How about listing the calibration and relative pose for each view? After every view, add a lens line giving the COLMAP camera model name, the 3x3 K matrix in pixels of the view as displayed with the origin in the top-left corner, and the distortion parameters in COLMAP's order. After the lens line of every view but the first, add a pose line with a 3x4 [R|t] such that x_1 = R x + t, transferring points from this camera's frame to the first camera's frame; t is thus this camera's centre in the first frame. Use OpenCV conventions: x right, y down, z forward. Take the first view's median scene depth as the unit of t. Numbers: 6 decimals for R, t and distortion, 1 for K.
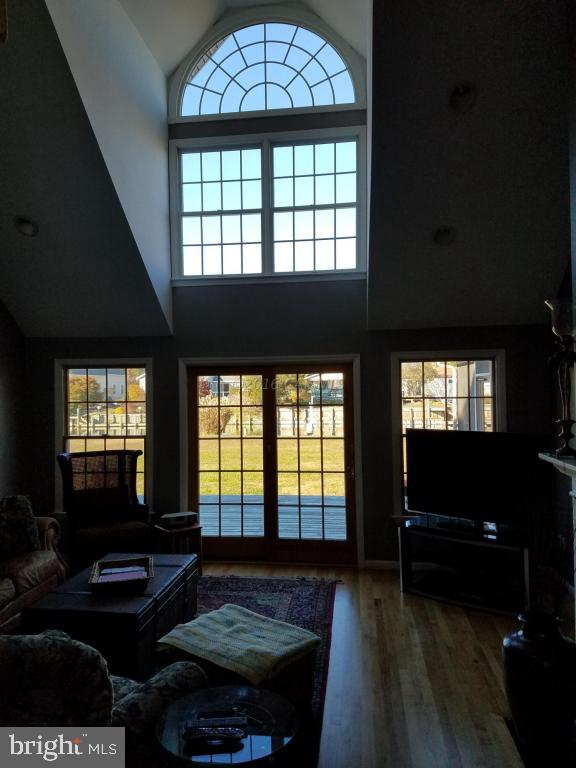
lens RADIAL K [[595.1, 0, 278.8], [0, 595.1, 387.5], [0, 0, 1]] dist [0.115178, -0.083643]
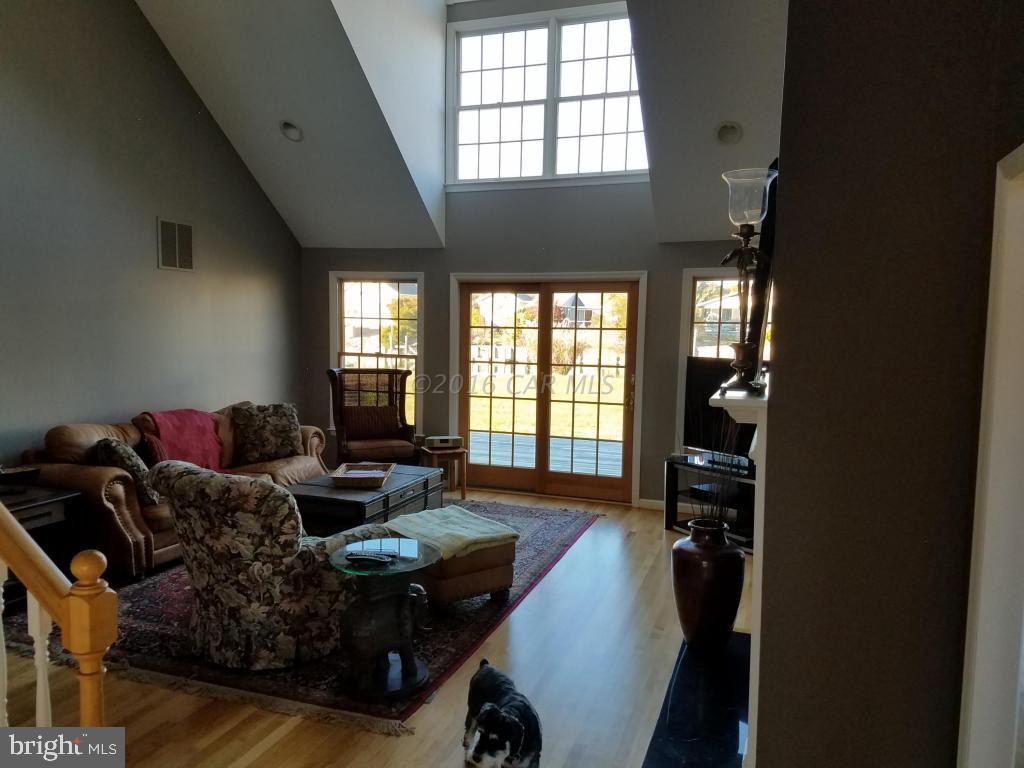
lens RADIAL K [[793.4, 0, 501.9], [0, 793.4, 407.1], [0, 0, 1]] dist [0.115178, -0.083643]
pose [[0.976312, 0.052009, -0.210025, 0.182322], [-0.028726, 0.993245, 0.112423, 0.017414], [0.214453, -0.103727, 0.971211, -0.203229]]
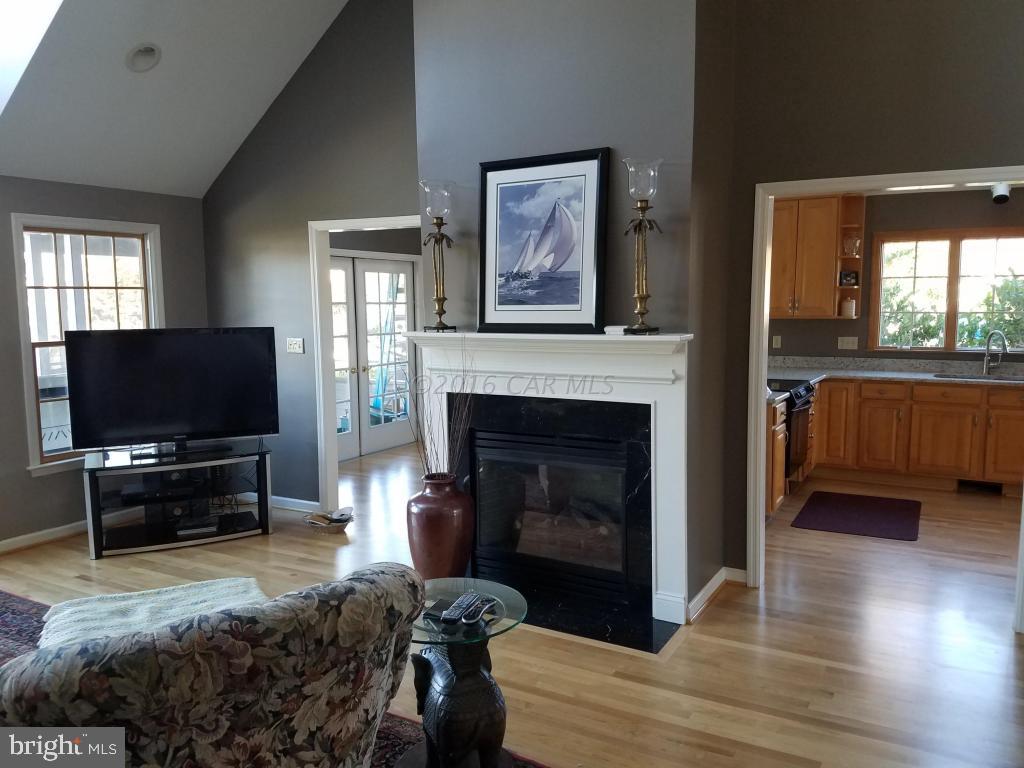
lens RADIAL K [[793.4, 0, 509.6], [0, 793.4, 383.3], [0, 0, 1]] dist [0.115178, -0.083643]
pose [[0.376393, -0.077489, 0.923214, -0.411726], [-0.007550, 0.996206, 0.086693, 0.042978], [-0.926429, -0.039601, 0.374380, 0.183789]]
